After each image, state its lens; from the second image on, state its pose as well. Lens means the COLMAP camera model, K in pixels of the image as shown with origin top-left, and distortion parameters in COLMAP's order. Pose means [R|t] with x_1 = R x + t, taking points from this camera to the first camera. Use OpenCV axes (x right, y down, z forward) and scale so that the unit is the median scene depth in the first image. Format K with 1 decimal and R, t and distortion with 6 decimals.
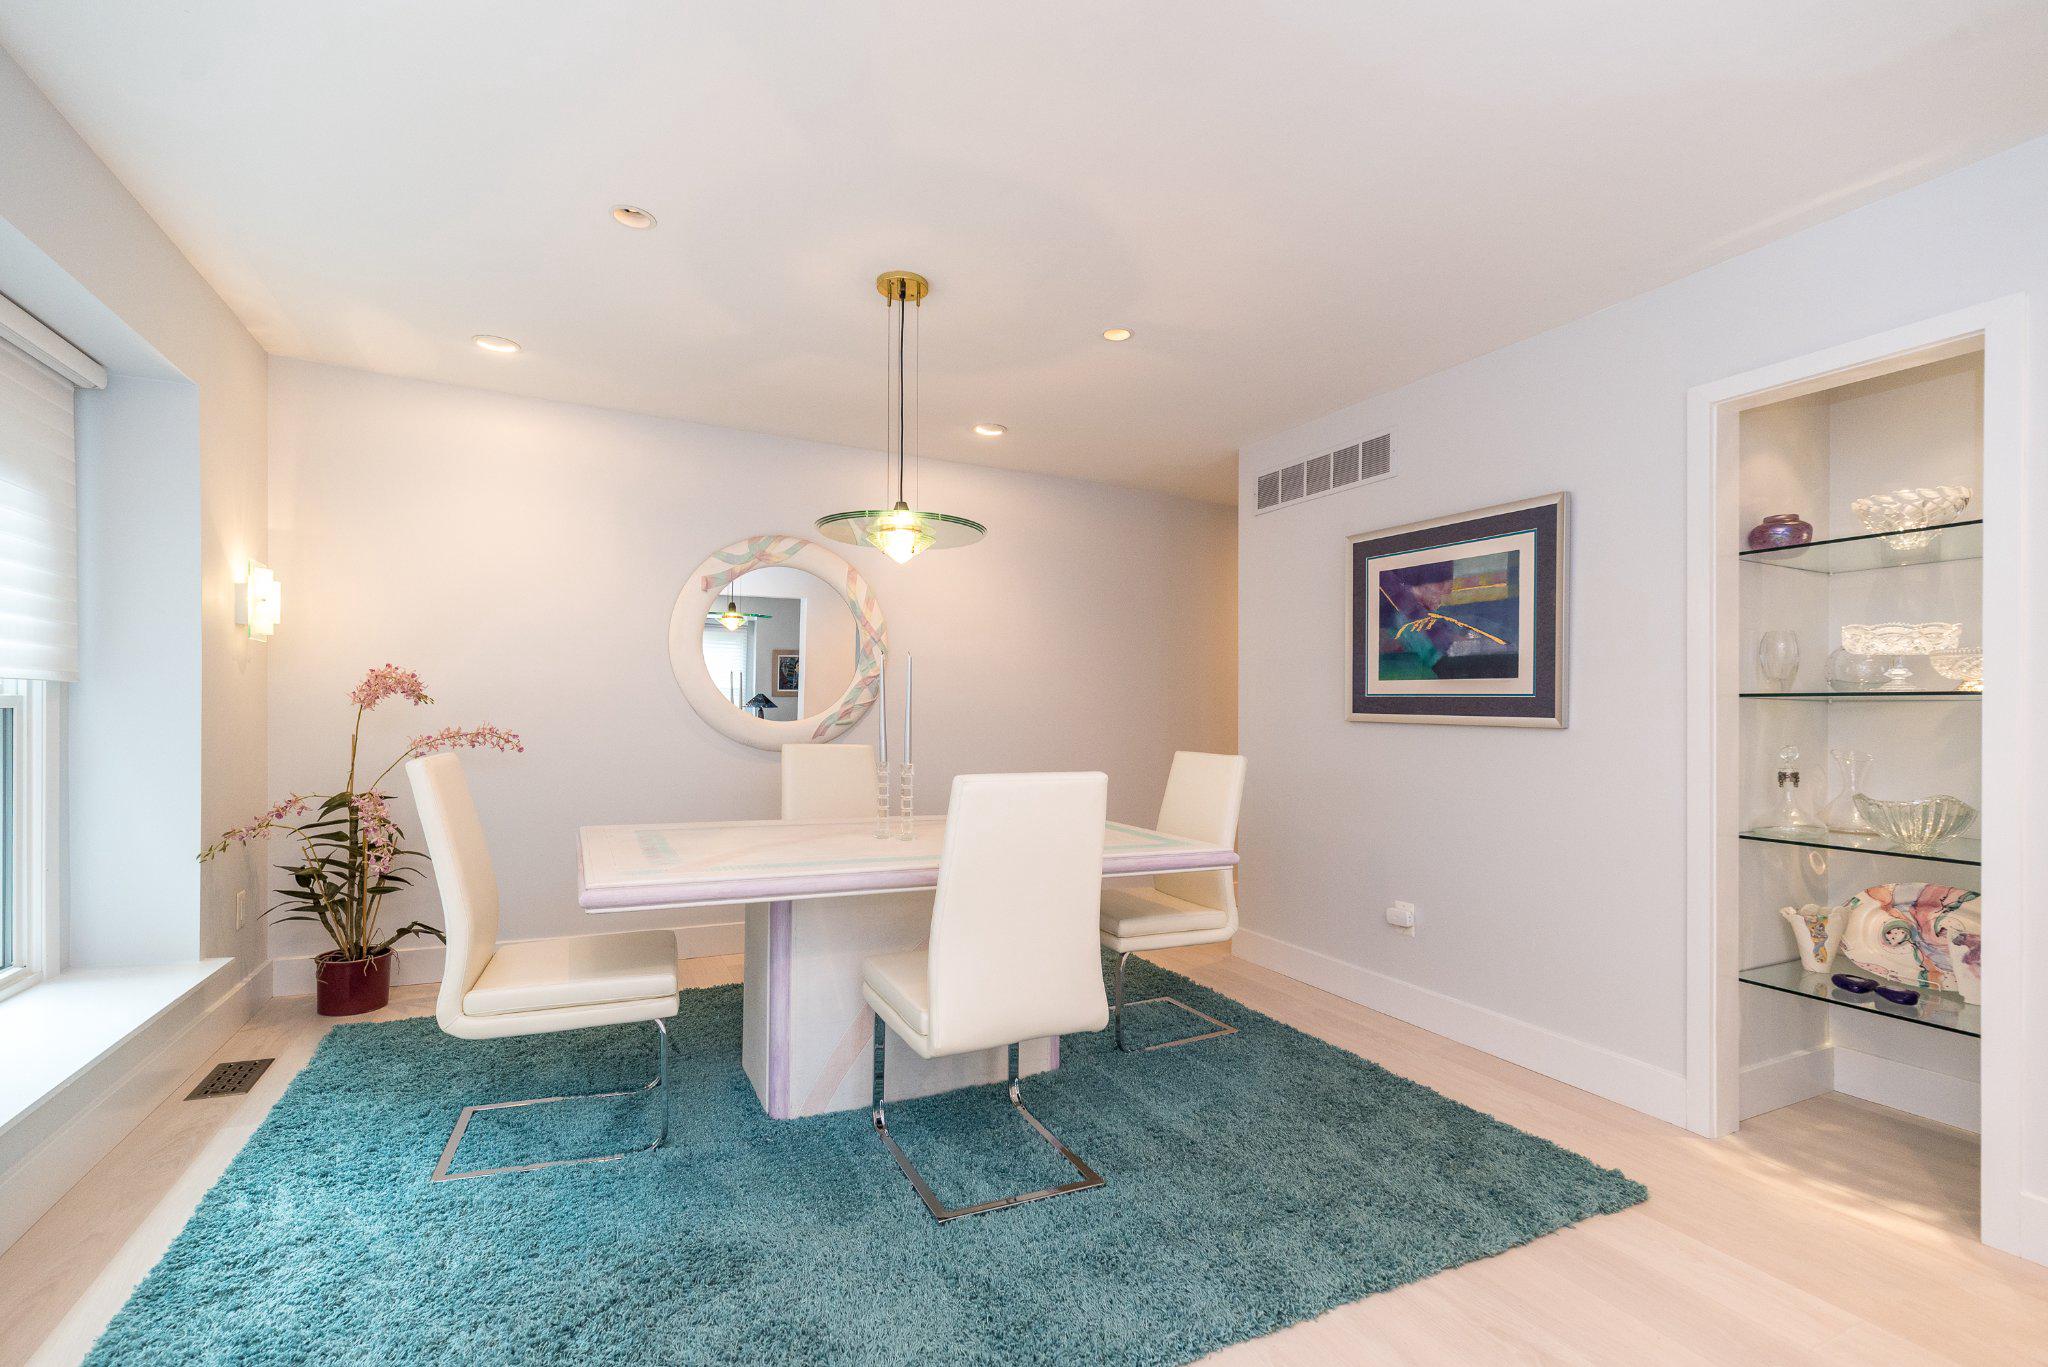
lens RADIAL K [[896.1, 0, 1038.2], [0, 896.1, 692.6], [0, 0, 1]] dist [0.006721, 0.000112]
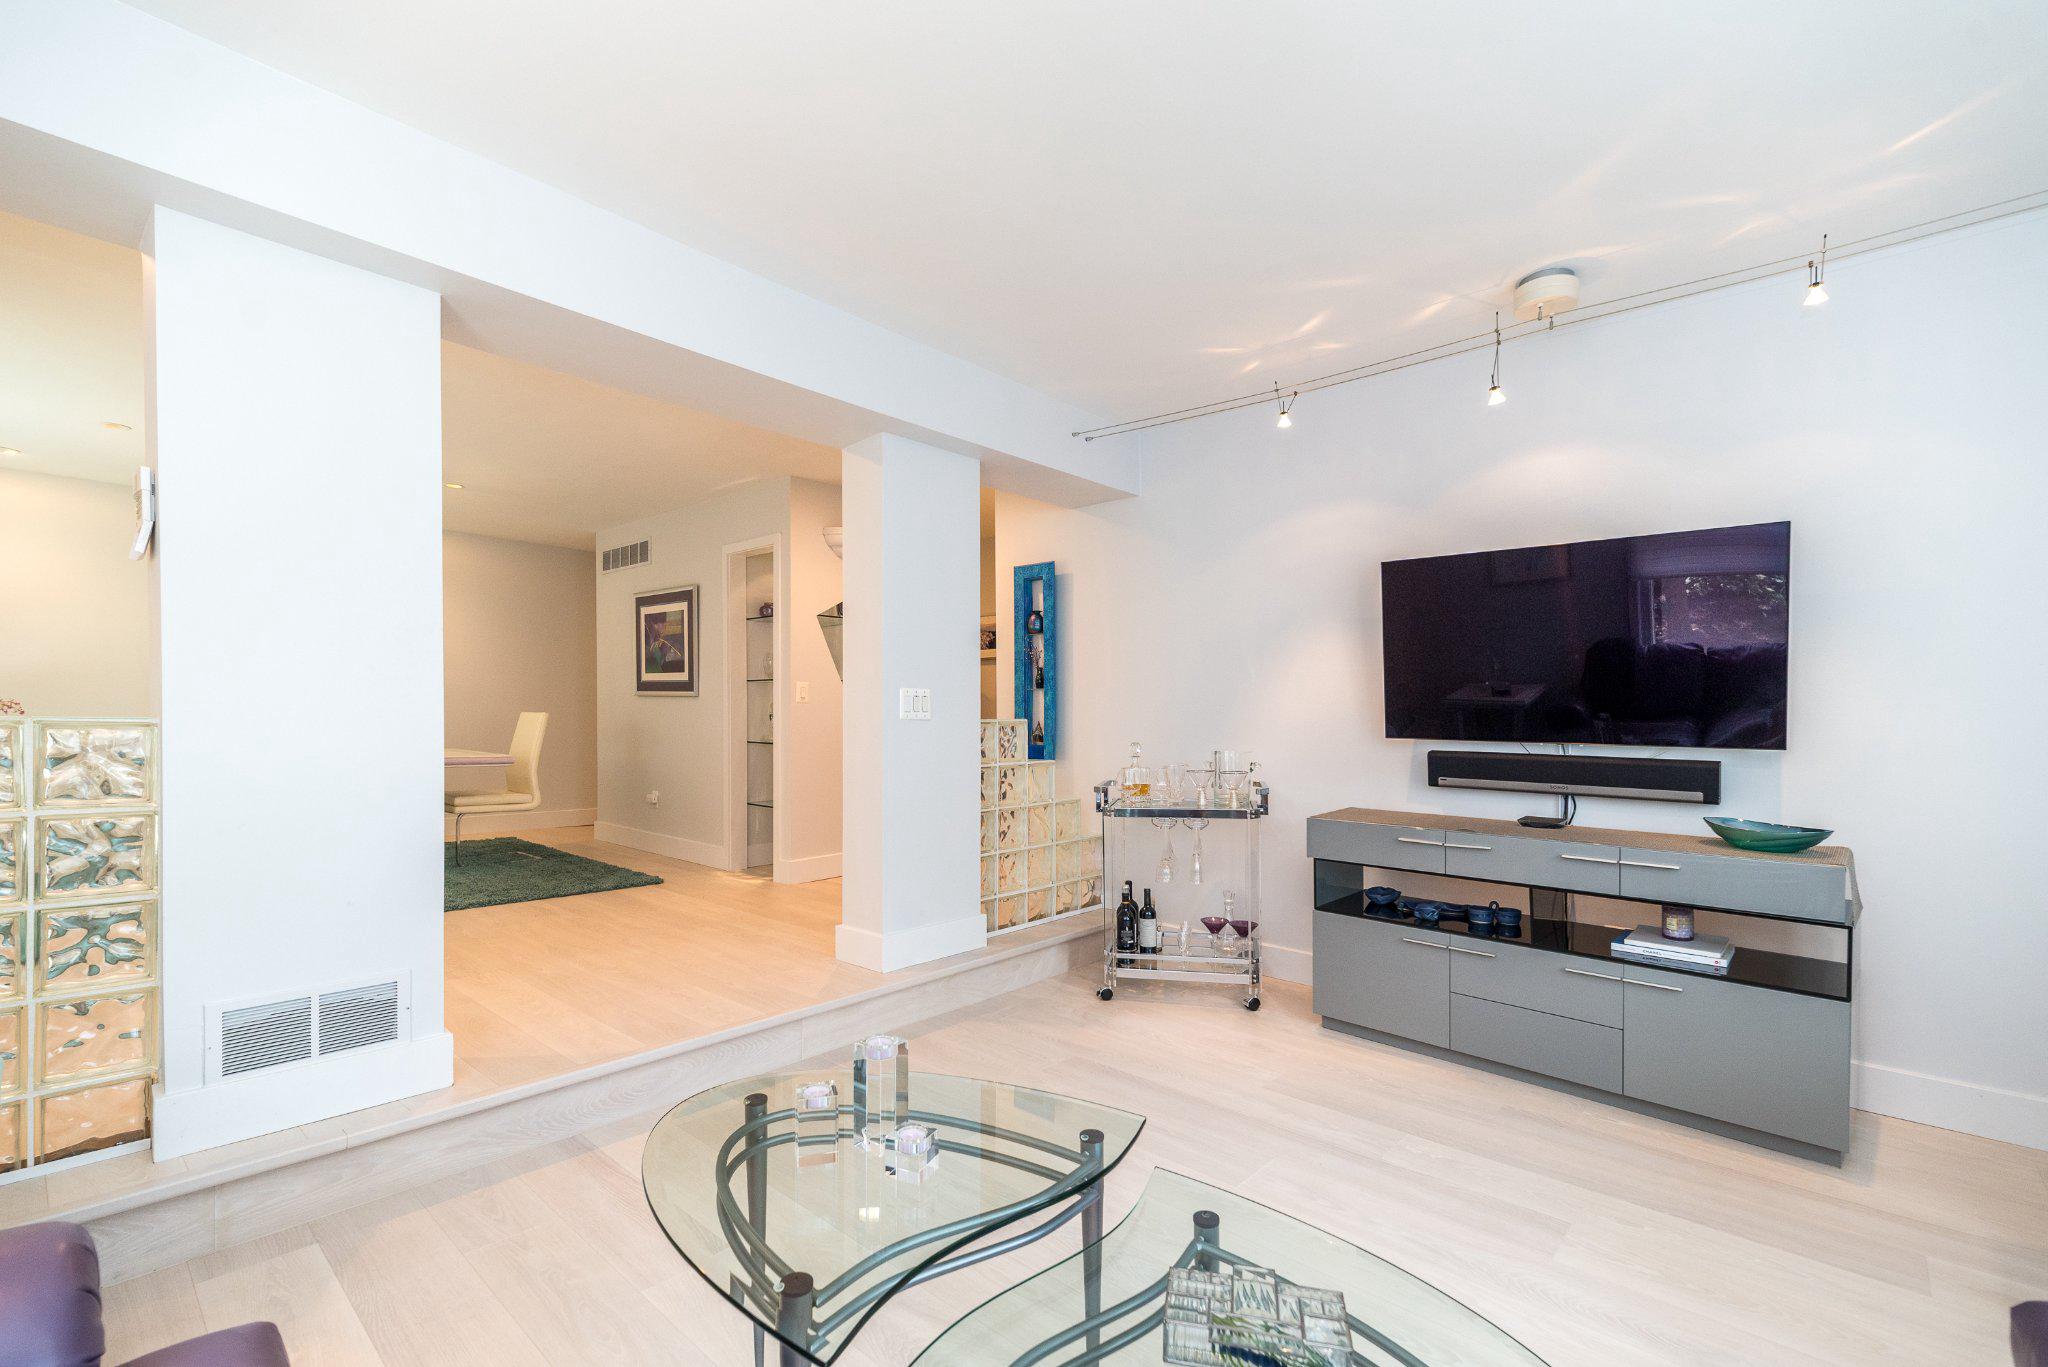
lens RADIAL K [[896.1, 0, 1030.9], [0, 896.1, 725.0], [0, 0, 1]] dist [0.006721, 0.000112]
pose [[0.932850, -0.009298, 0.360145, 0.494321], [-0.005199, 0.999215, 0.039264, 0.017168], [-0.360228, -0.038500, 0.932070, -1.108802]]
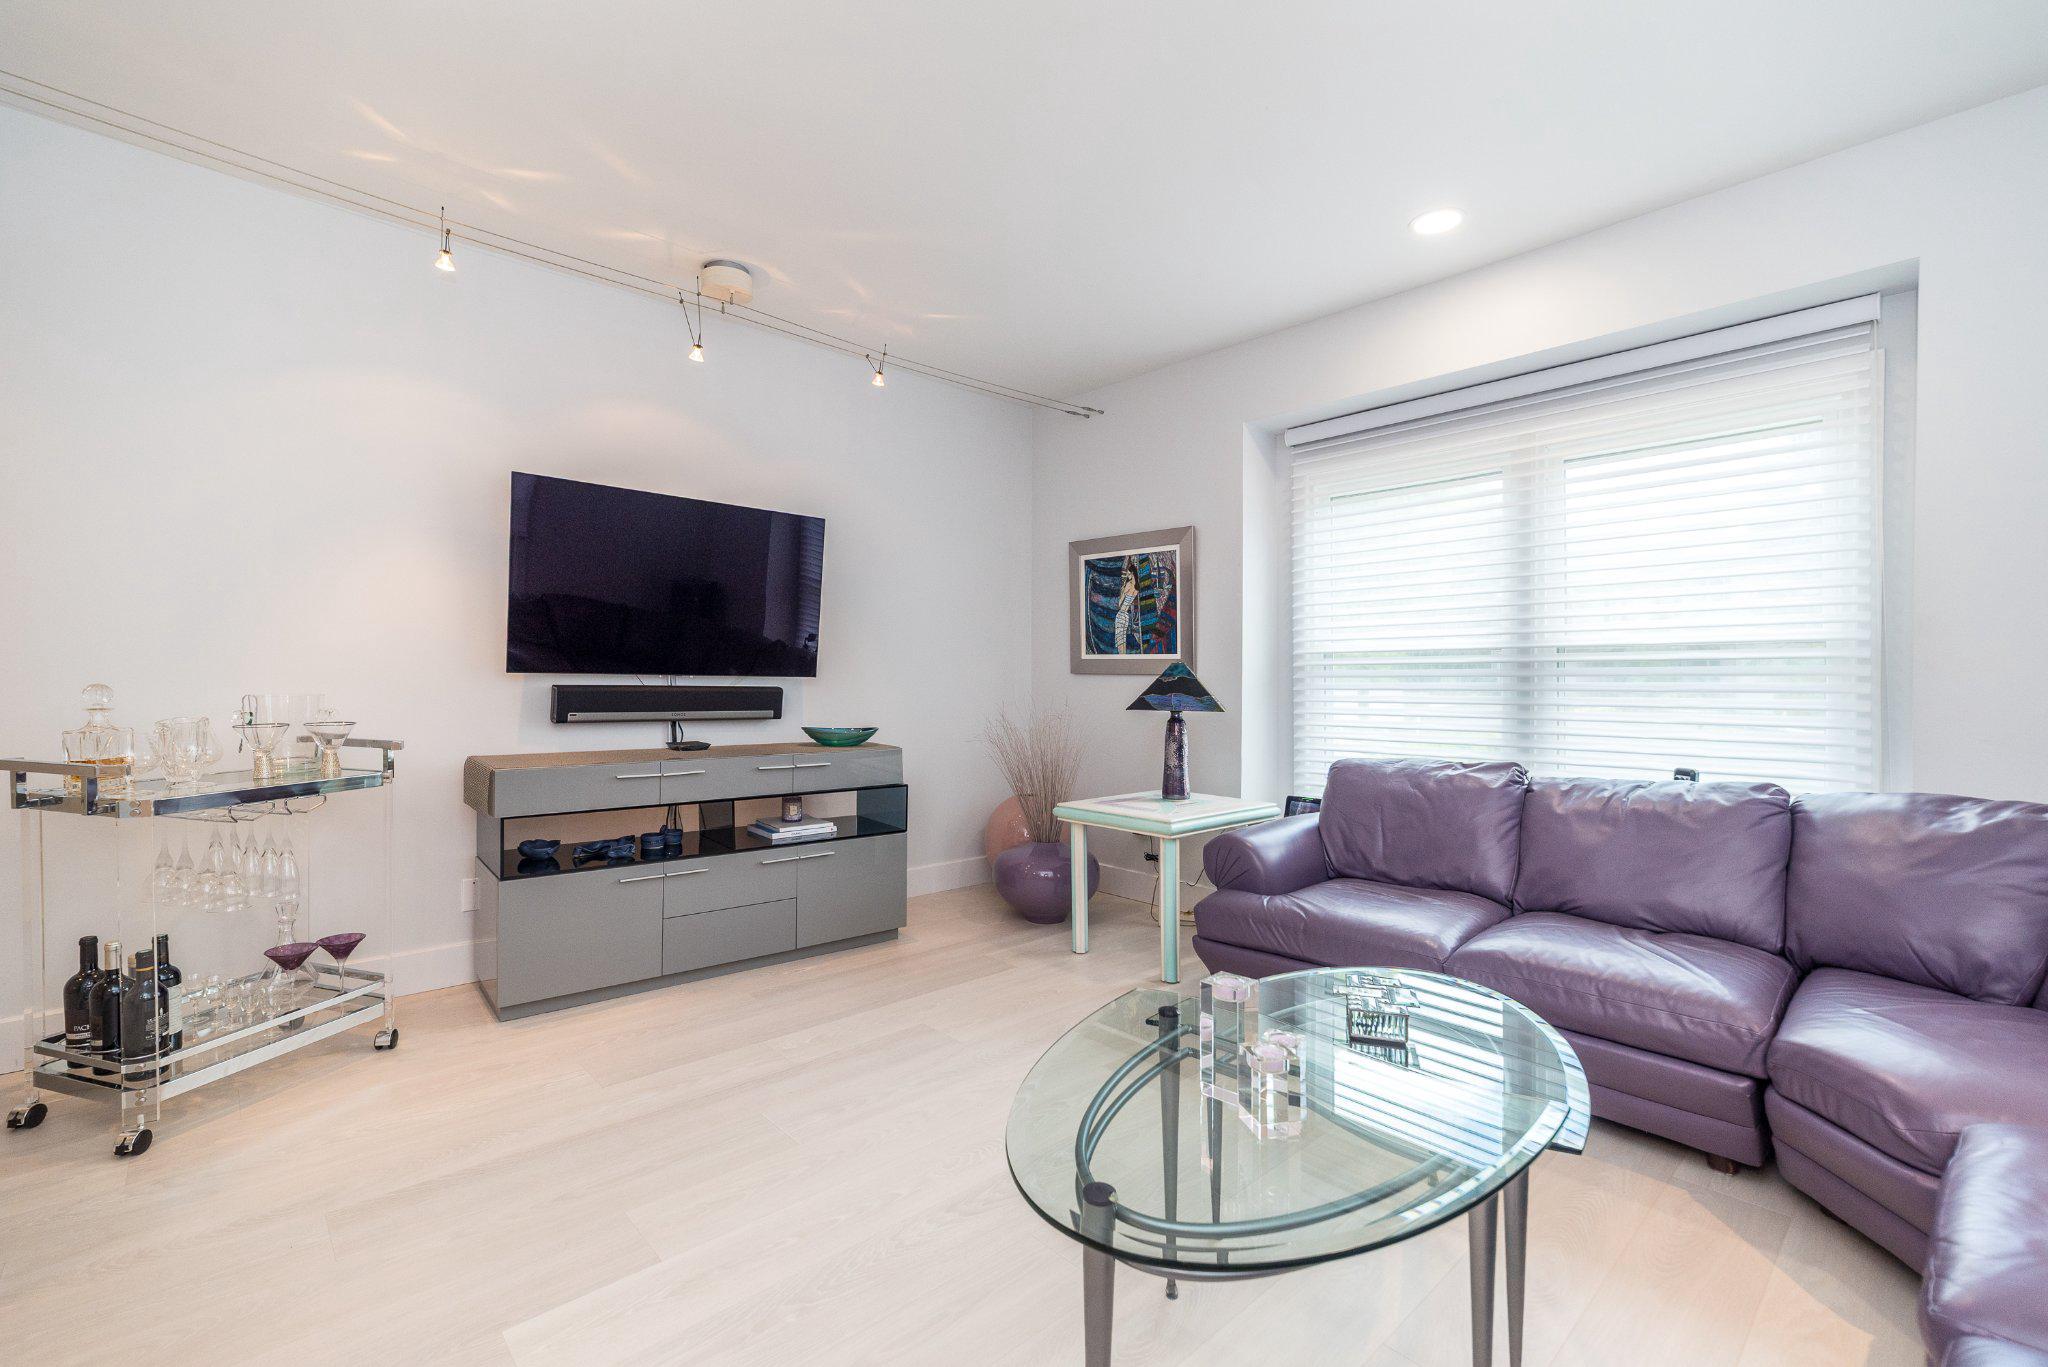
lens RADIAL K [[896.1, 0, 983.9], [0, 896.1, 675.4], [0, 0, 1]] dist [0.006721, 0.000112]
pose [[-0.255554, -0.015788, 0.966666, 0.323312], [-0.037682, 0.999270, 0.006358, 0.039957], [-0.966060, -0.034801, -0.255962, -0.699218]]
